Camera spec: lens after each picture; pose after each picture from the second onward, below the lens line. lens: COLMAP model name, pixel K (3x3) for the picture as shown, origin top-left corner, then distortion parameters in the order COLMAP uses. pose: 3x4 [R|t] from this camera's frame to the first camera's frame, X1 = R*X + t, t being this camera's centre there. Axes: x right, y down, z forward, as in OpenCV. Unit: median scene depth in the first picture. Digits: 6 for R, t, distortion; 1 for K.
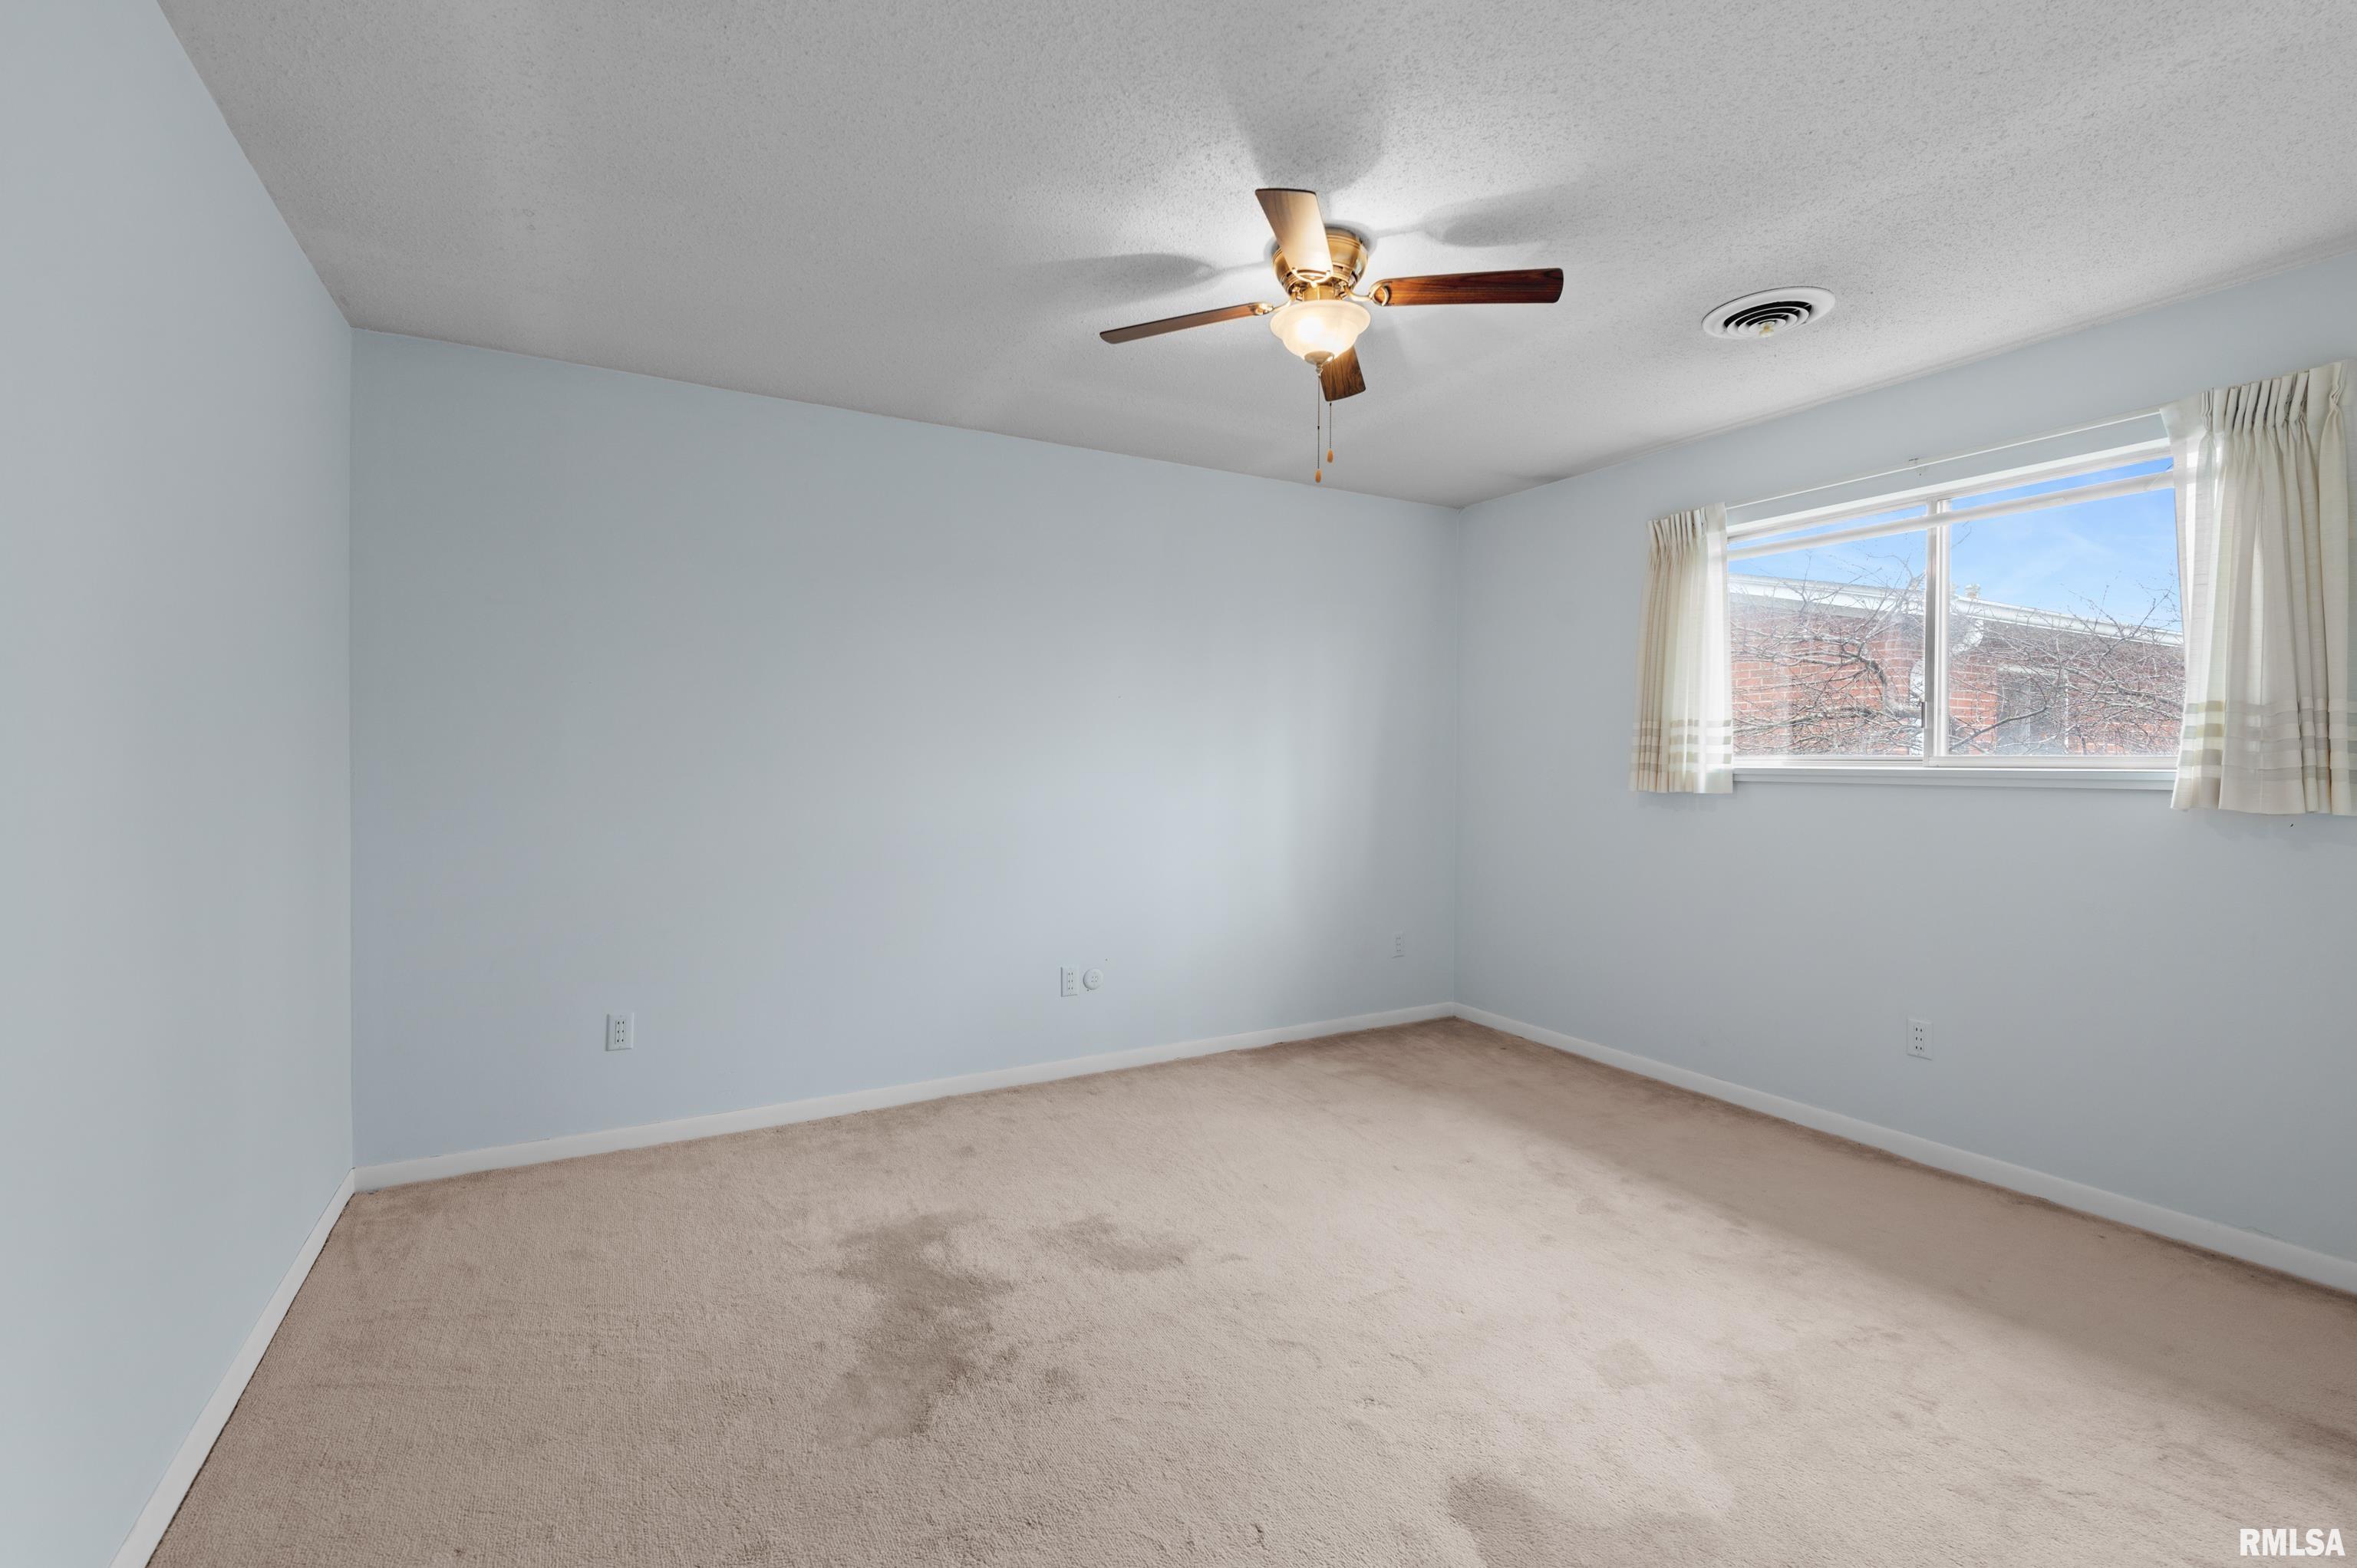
lens RADIAL K [[1025.7, 0, 1179.7], [0, 1025.7, 773.2], [0, 0, 1]] dist [-0.001351, -0.000602]
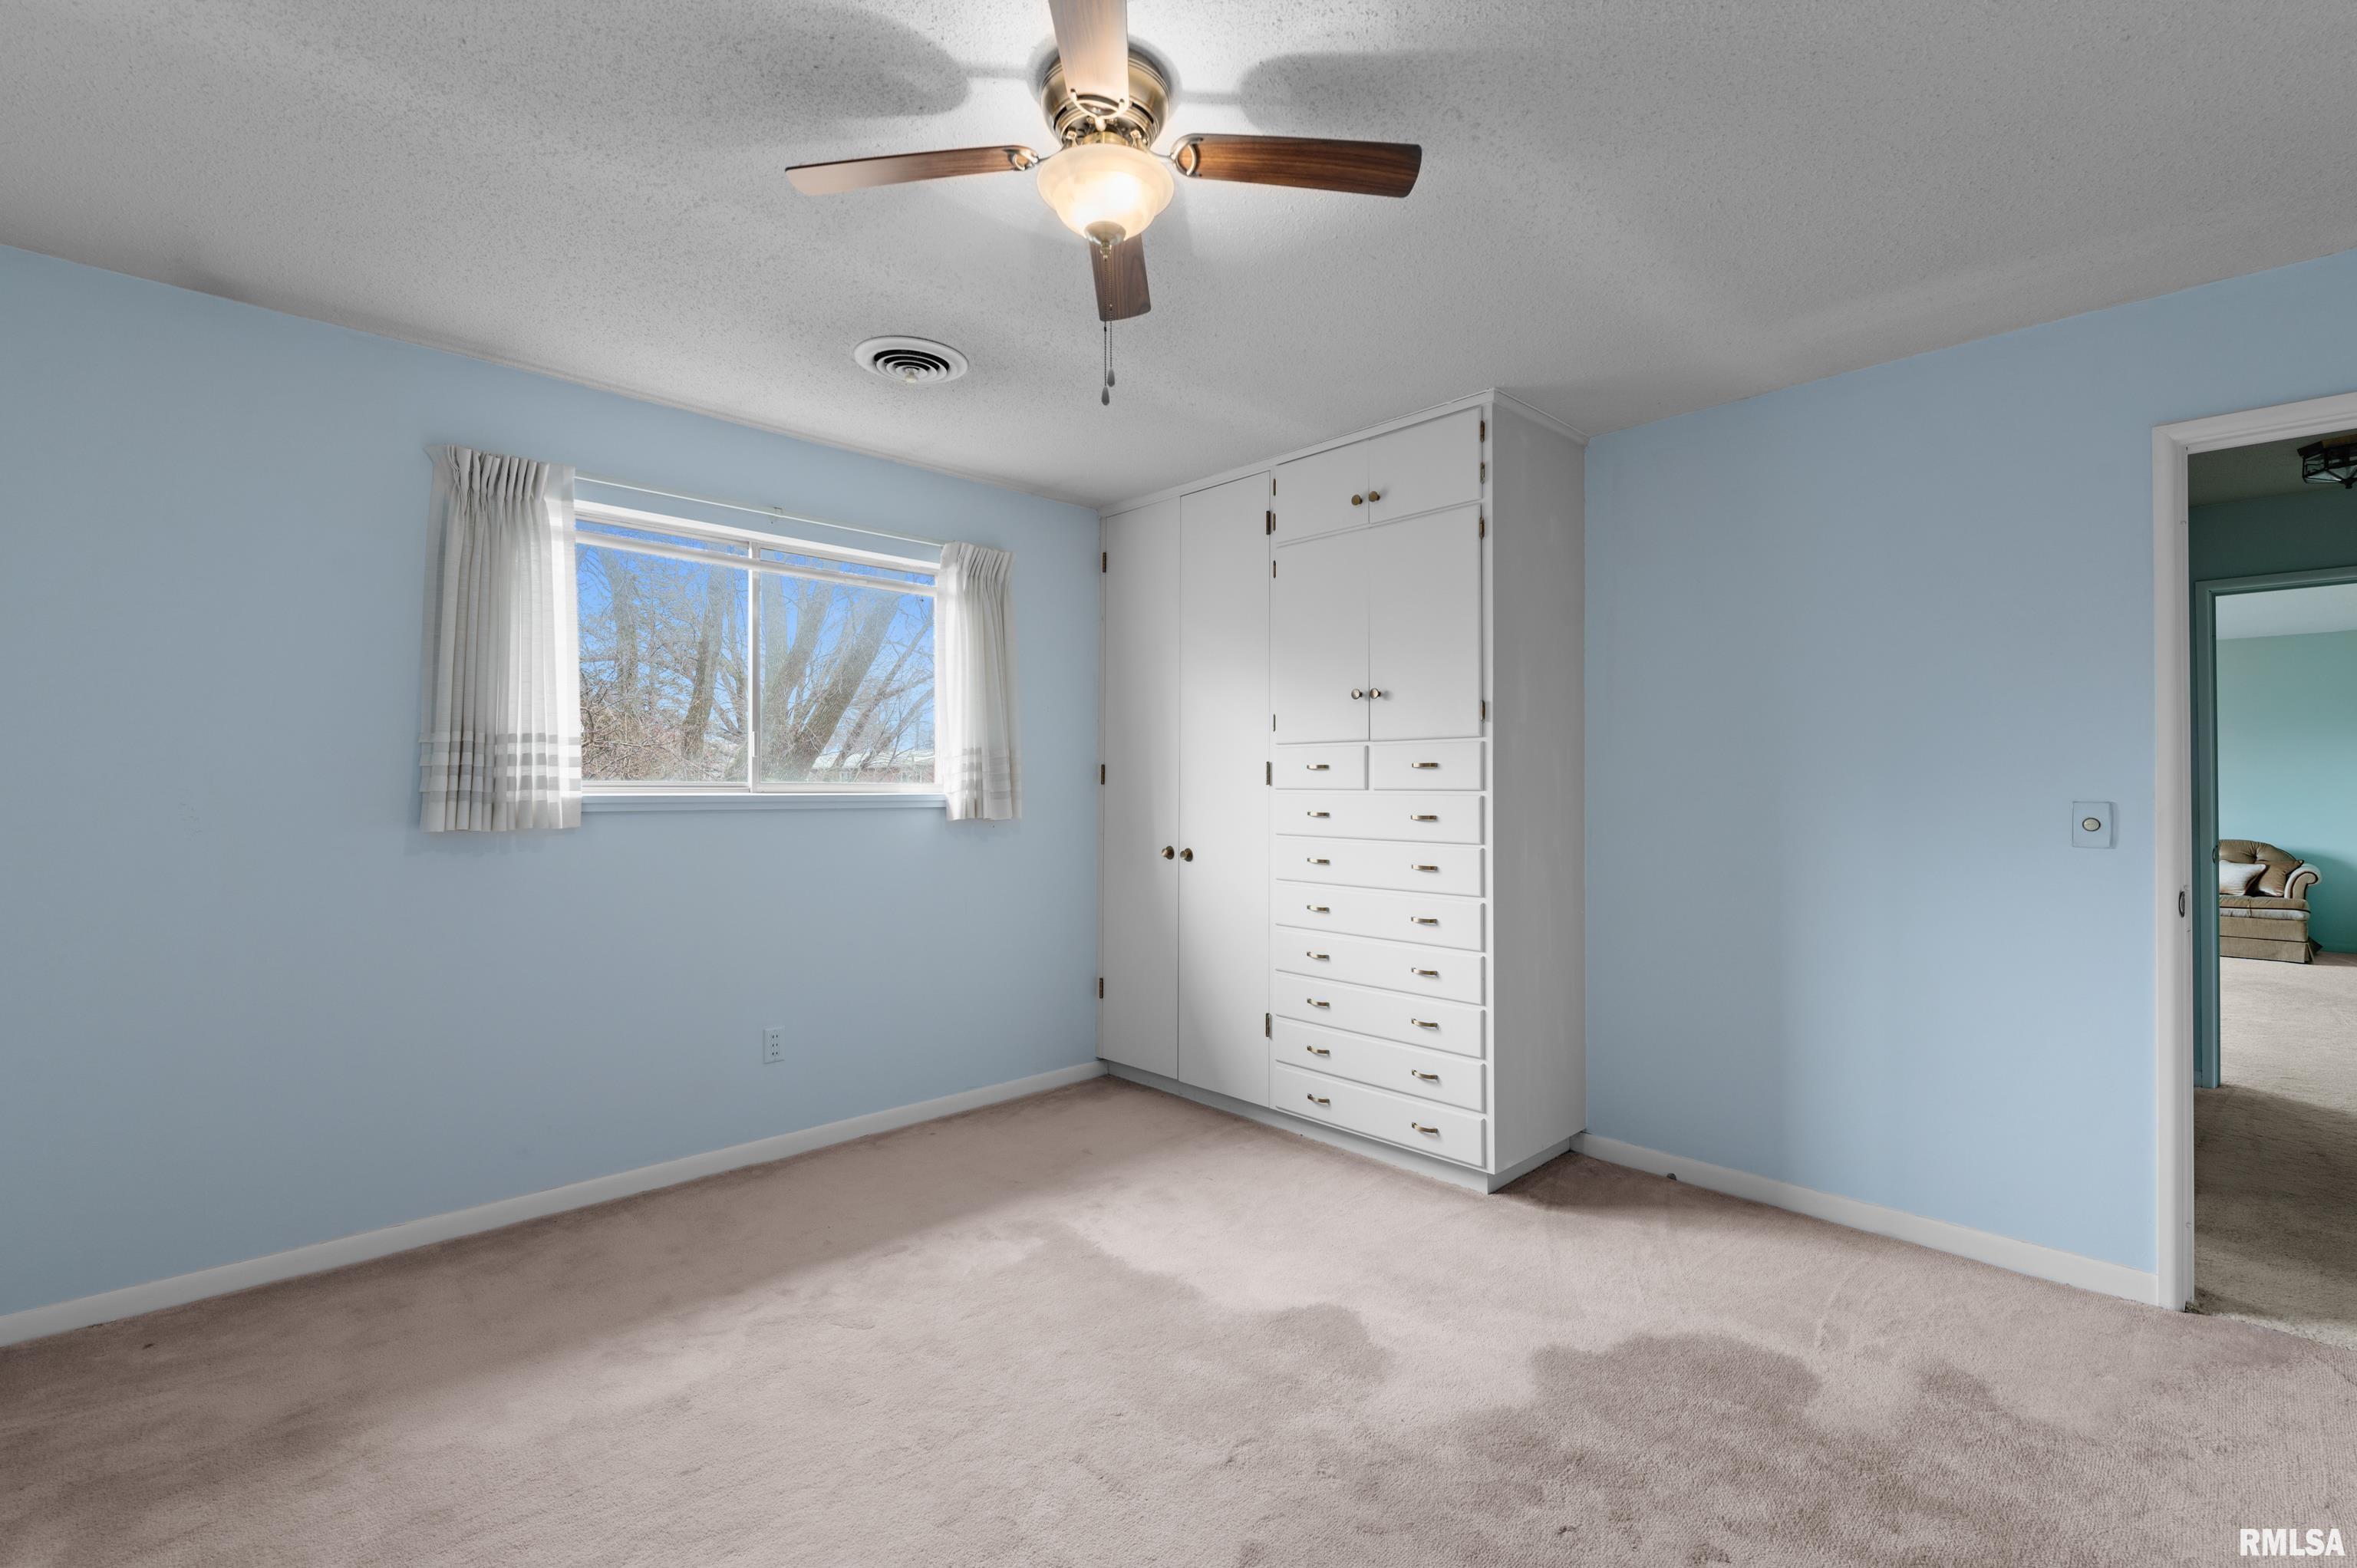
lens RADIAL K [[1025.7, 0, 1183.5], [0, 1025.7, 781.0], [0, 0, 1]] dist [-0.001351, -0.000602]
pose [[-0.255351, 0.004816, 0.966836, -0.371372], [0.011532, 0.999932, -0.001935, -0.010030], [-0.966780, 0.010655, -0.255389, 0.734451]]
